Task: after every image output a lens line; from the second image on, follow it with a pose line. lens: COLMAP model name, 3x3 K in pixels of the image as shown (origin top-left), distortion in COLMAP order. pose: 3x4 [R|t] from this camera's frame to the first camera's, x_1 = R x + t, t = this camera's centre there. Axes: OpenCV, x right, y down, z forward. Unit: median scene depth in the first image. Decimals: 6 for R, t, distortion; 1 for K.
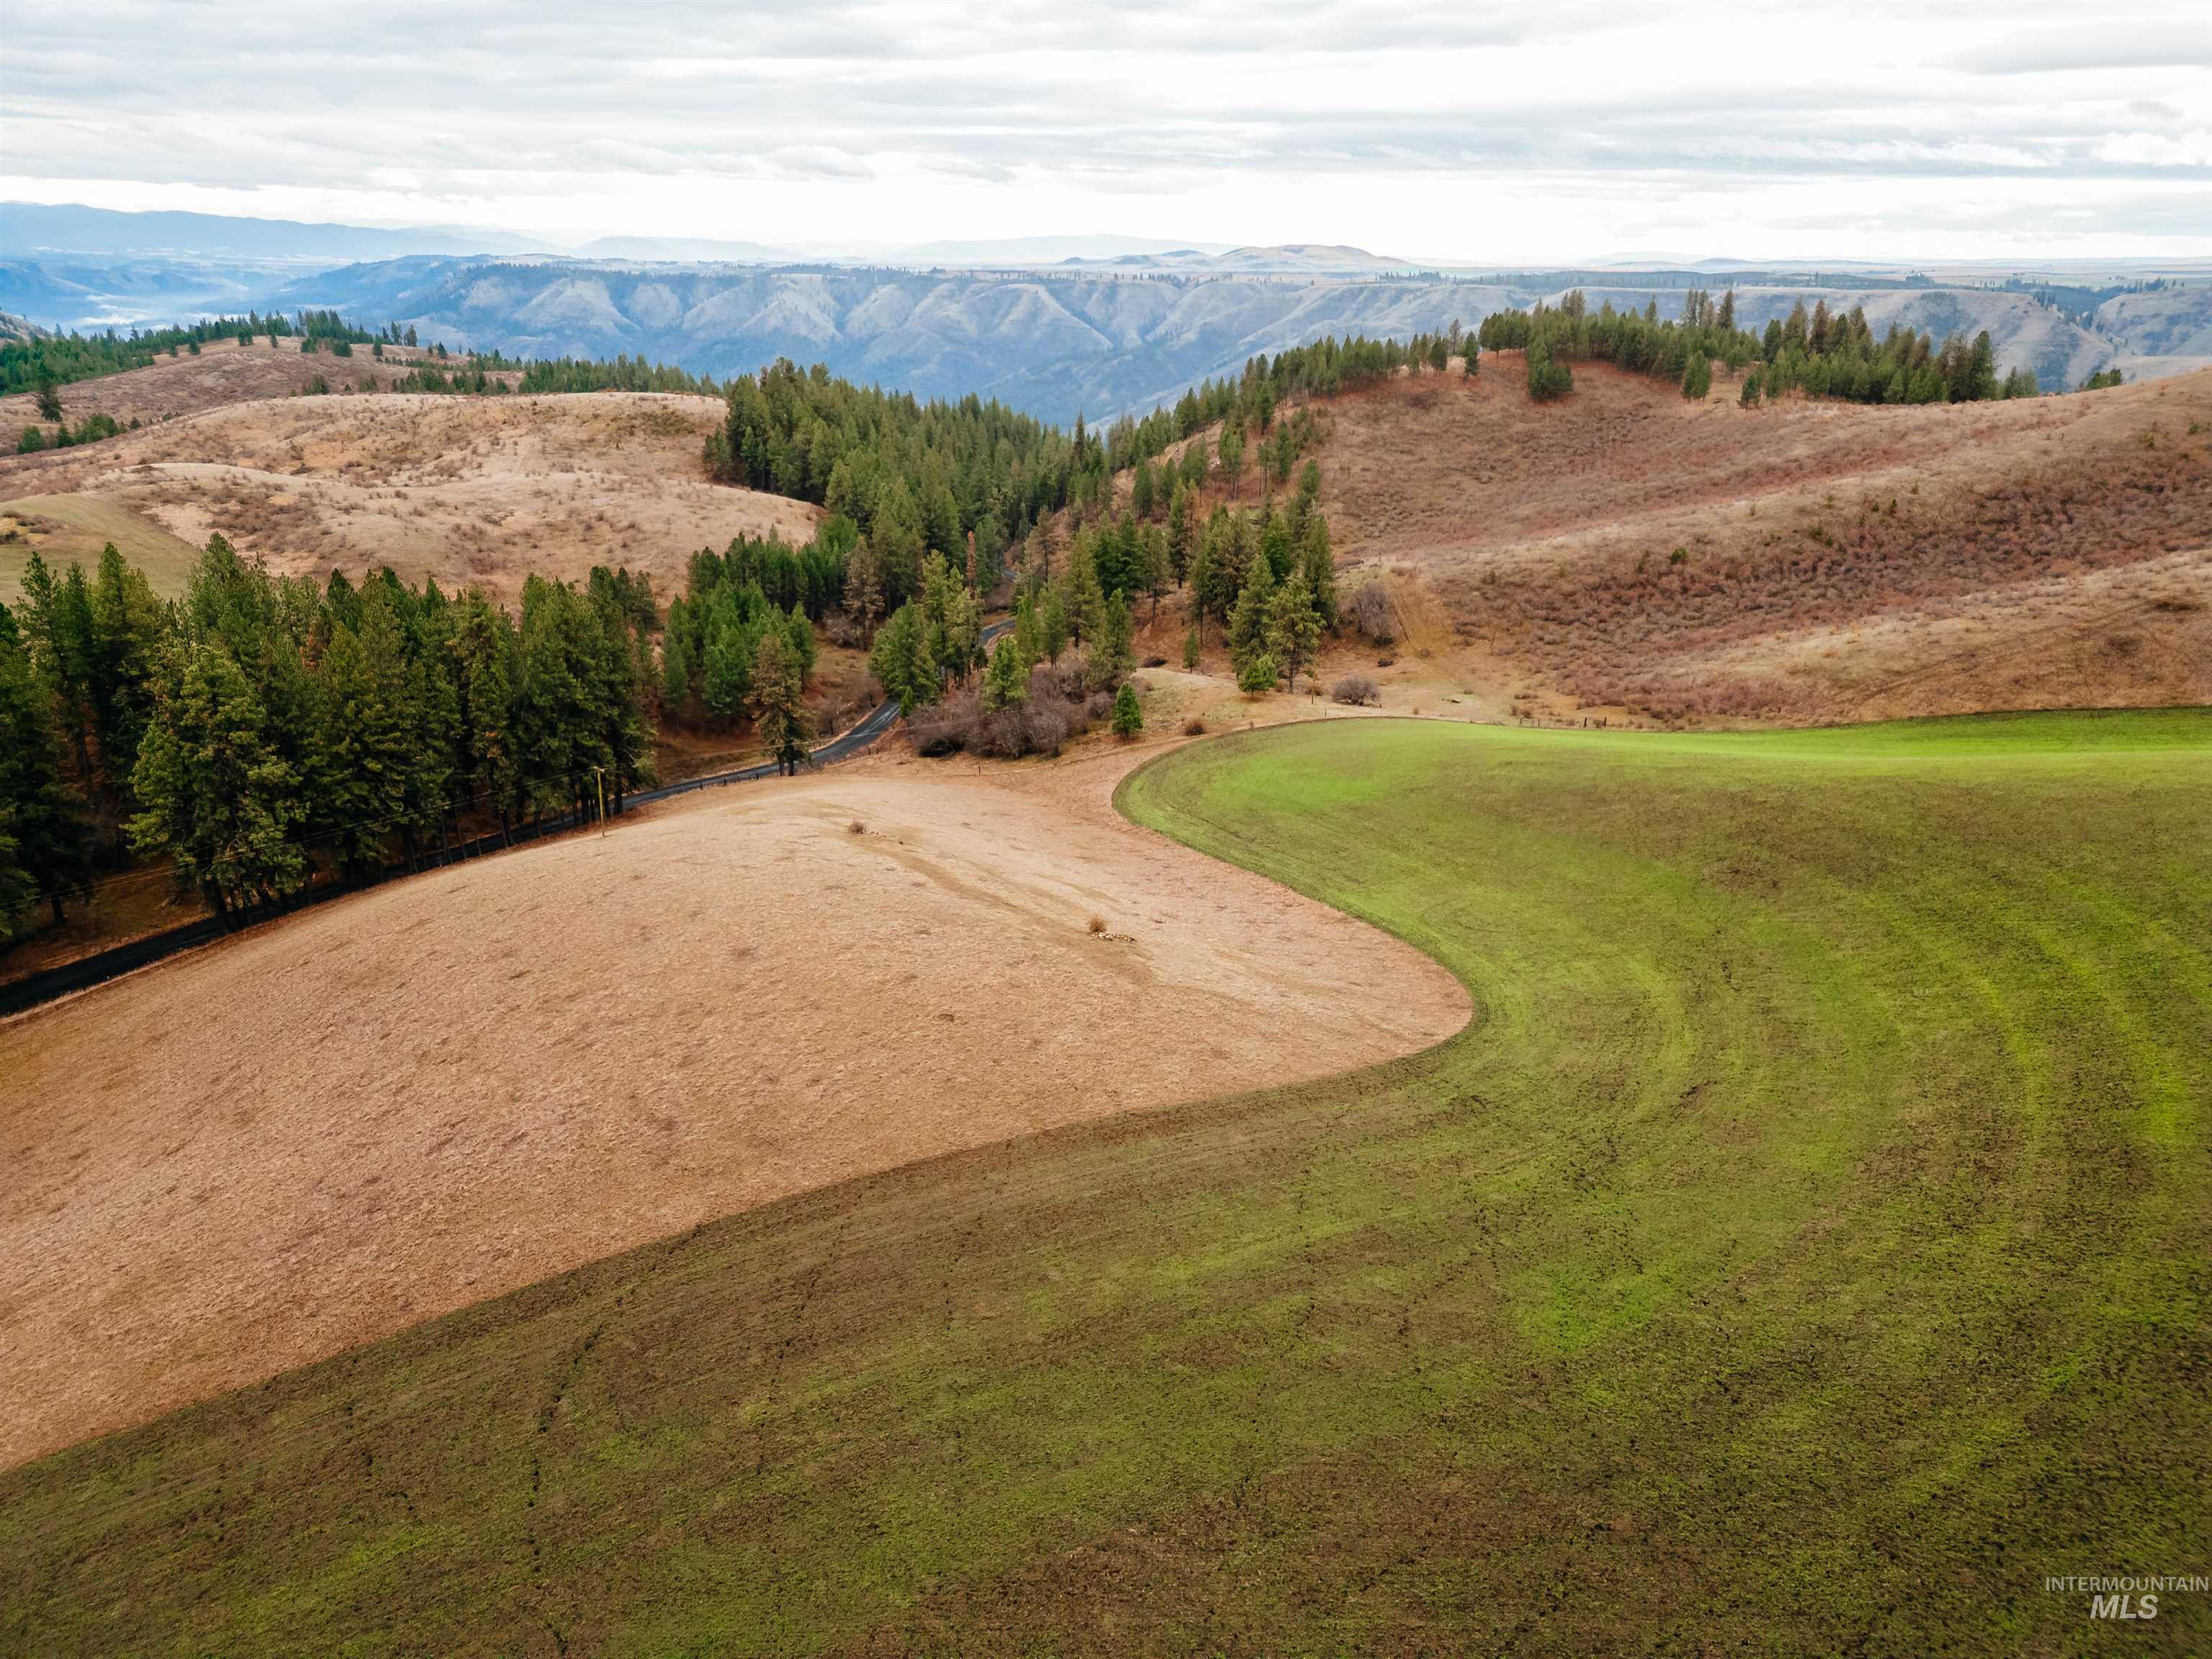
lens RADIAL K [[1553.2, 0, 1104.8], [0, 1553.2, 840.5], [0, 0, 1]] dist [0.074565, -0.059548]
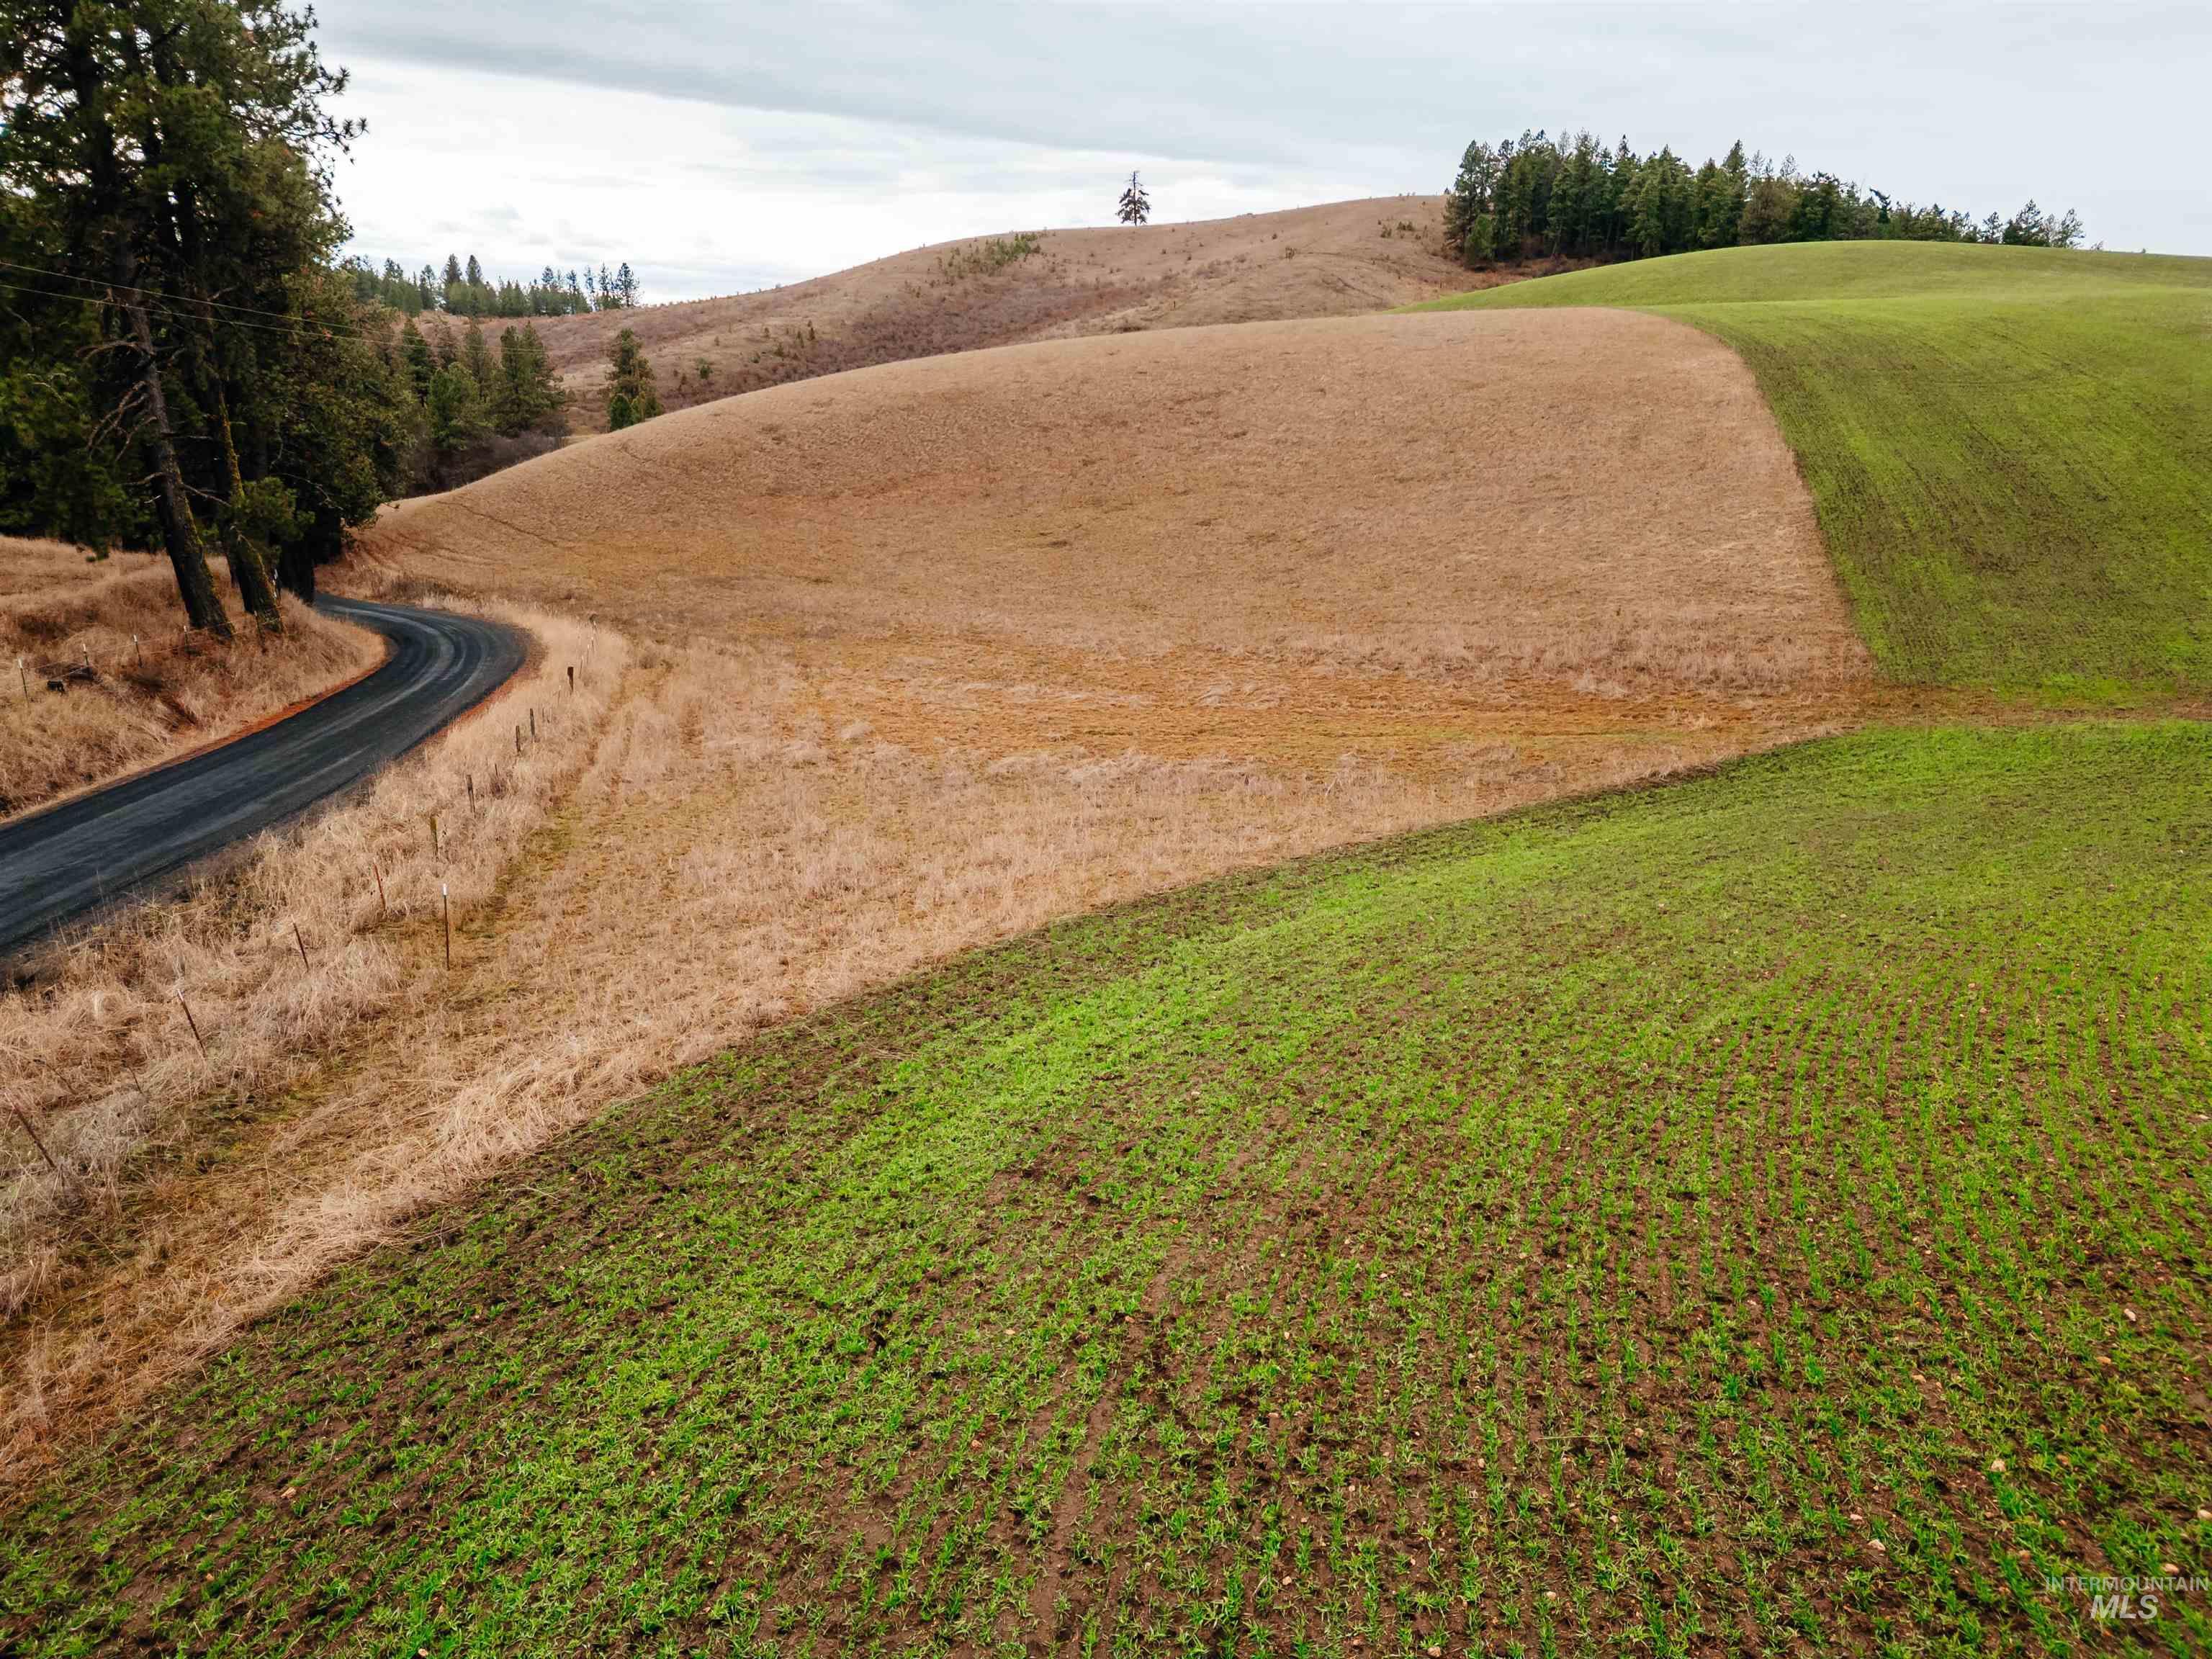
lens RADIAL K [[1541.2, 0, 1112.9], [0, 1541.2, 819.6], [0, 0, 1]] dist [0.056606, -0.001319]
pose [[0.526204, -0.253182, 0.811793, -0.309249], [0.296215, 0.949431, 0.104102, 0.065292], [-0.797099, 0.185686, 0.574590, 0.093655]]
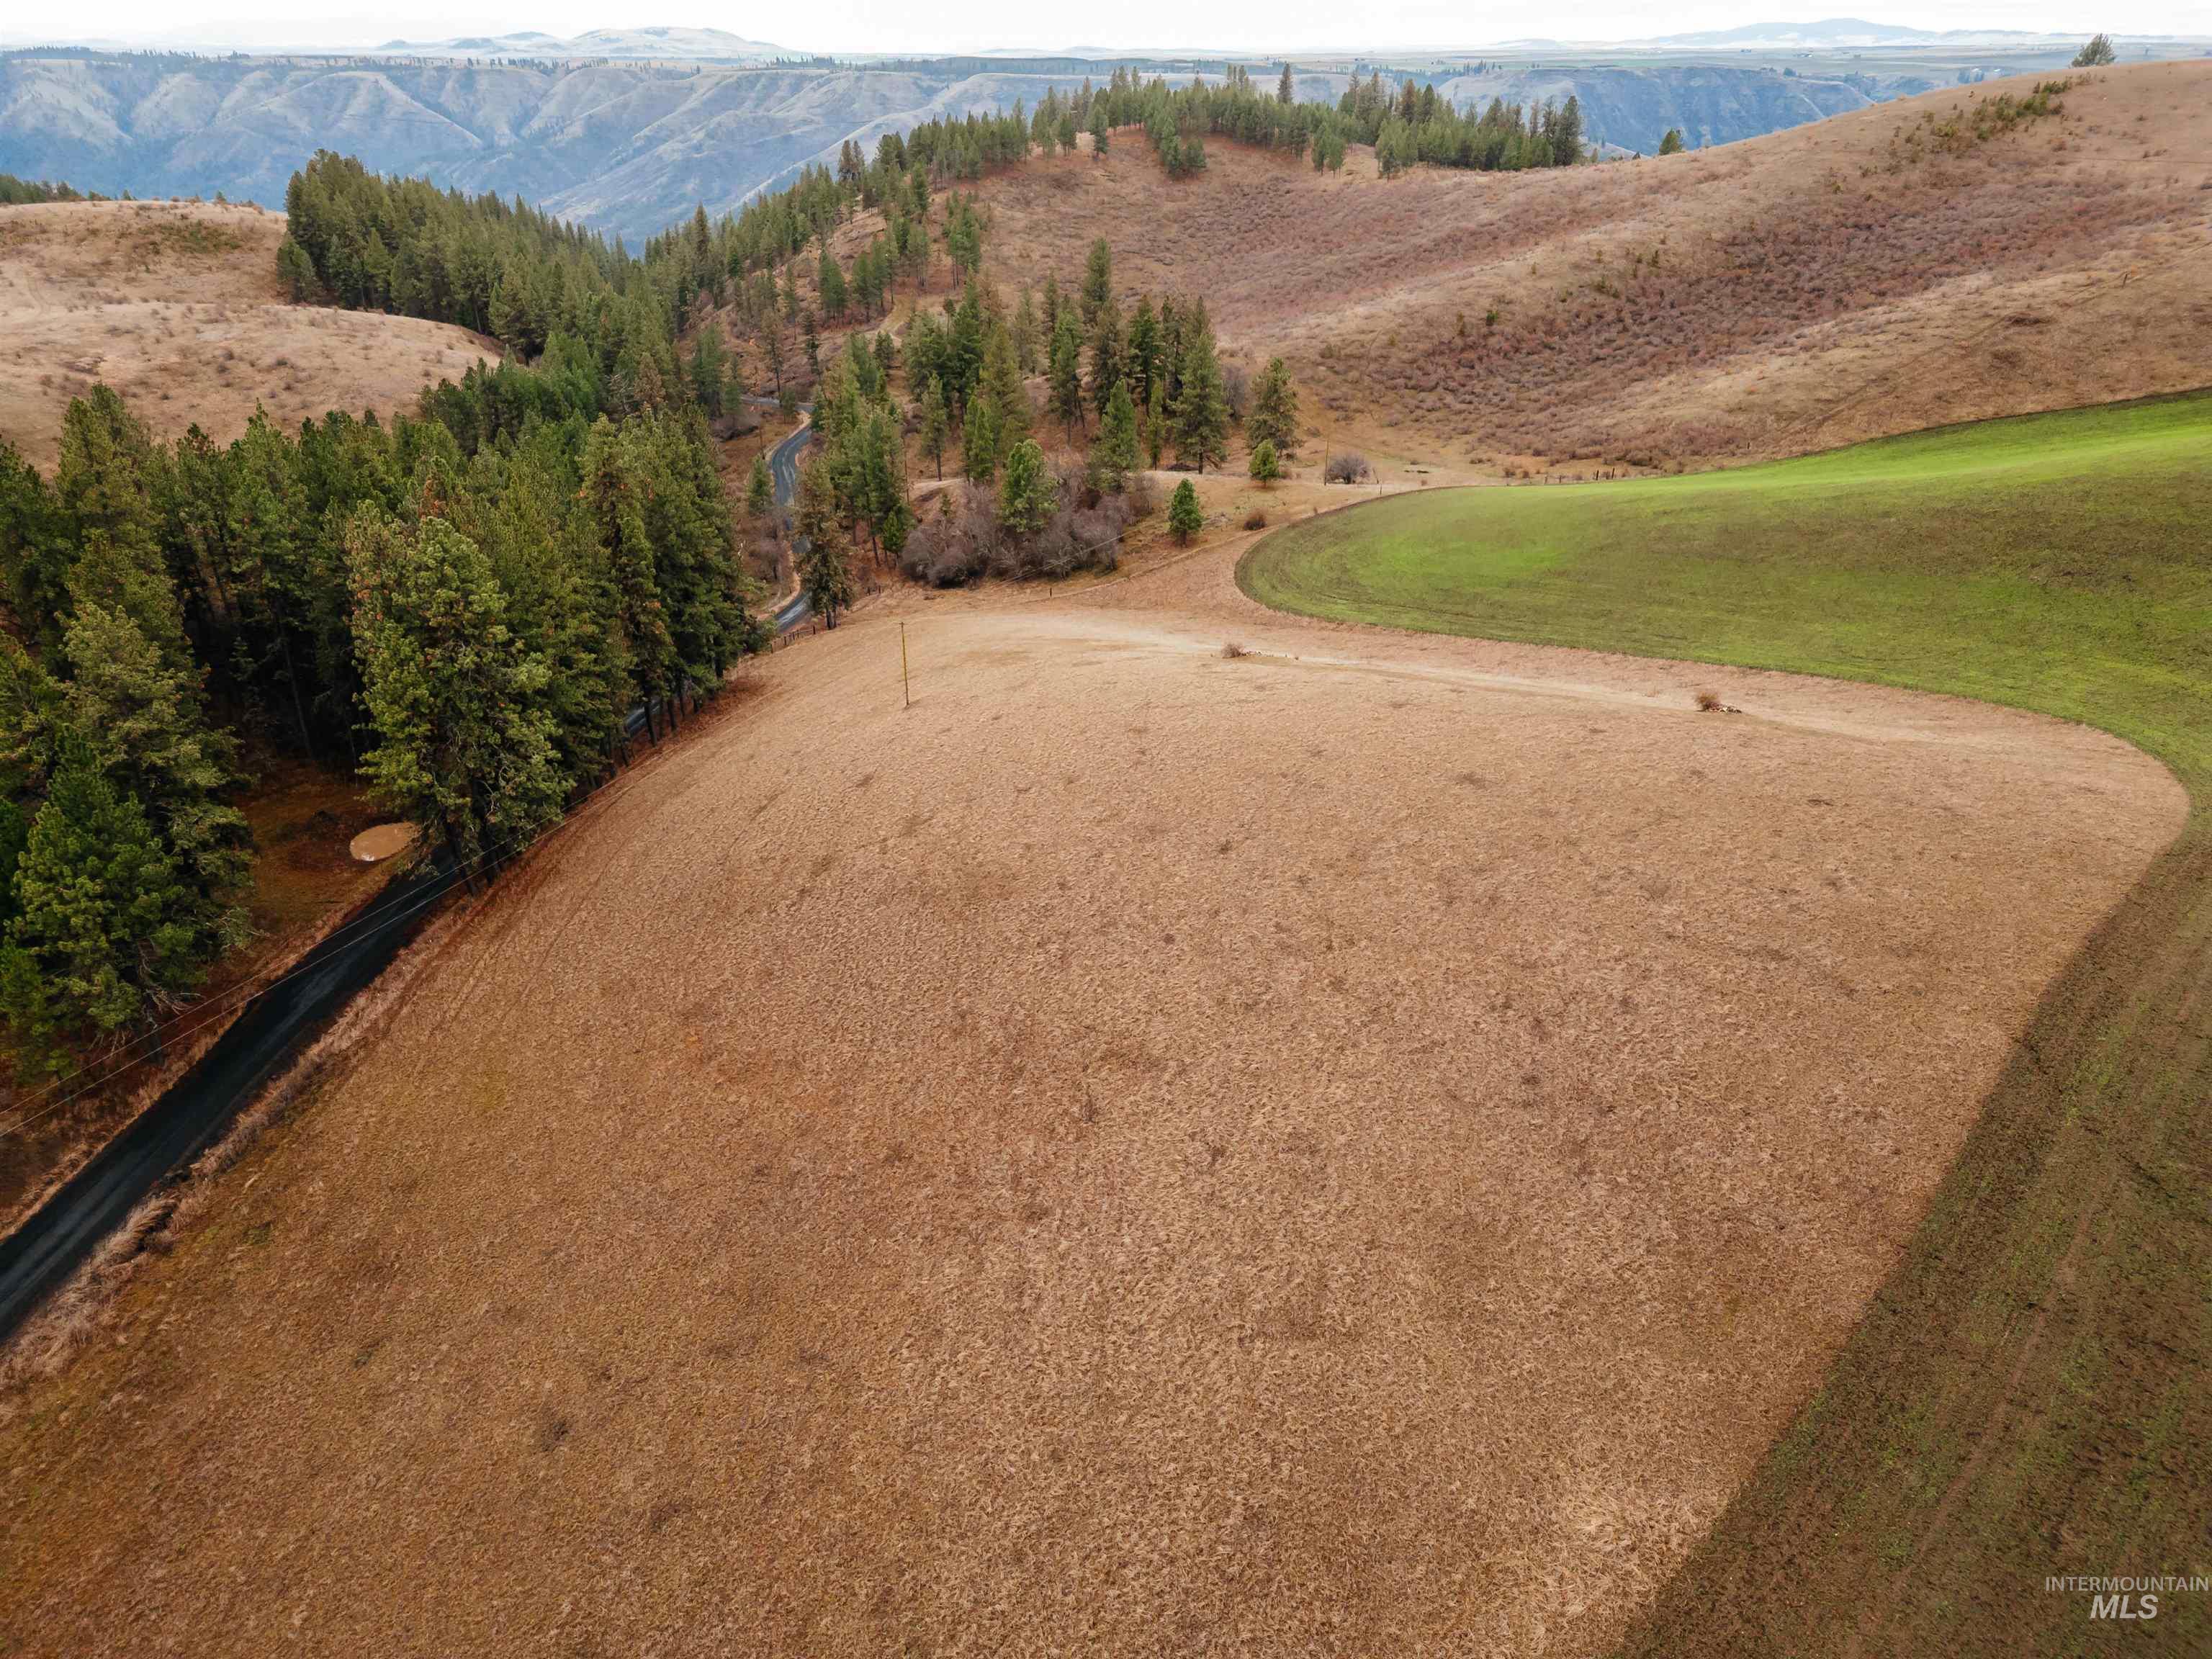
lens RADIAL K [[1553.2, 0, 1112.0], [0, 1553.2, 831.3], [0, 0, 1]] dist [0.074565, -0.059548]
pose [[0.933092, -0.166959, 0.318536, -0.157572], [0.131735, 0.982823, 0.129247, -0.009007], [-0.334643, -0.078637, 0.939058, 0.052009]]
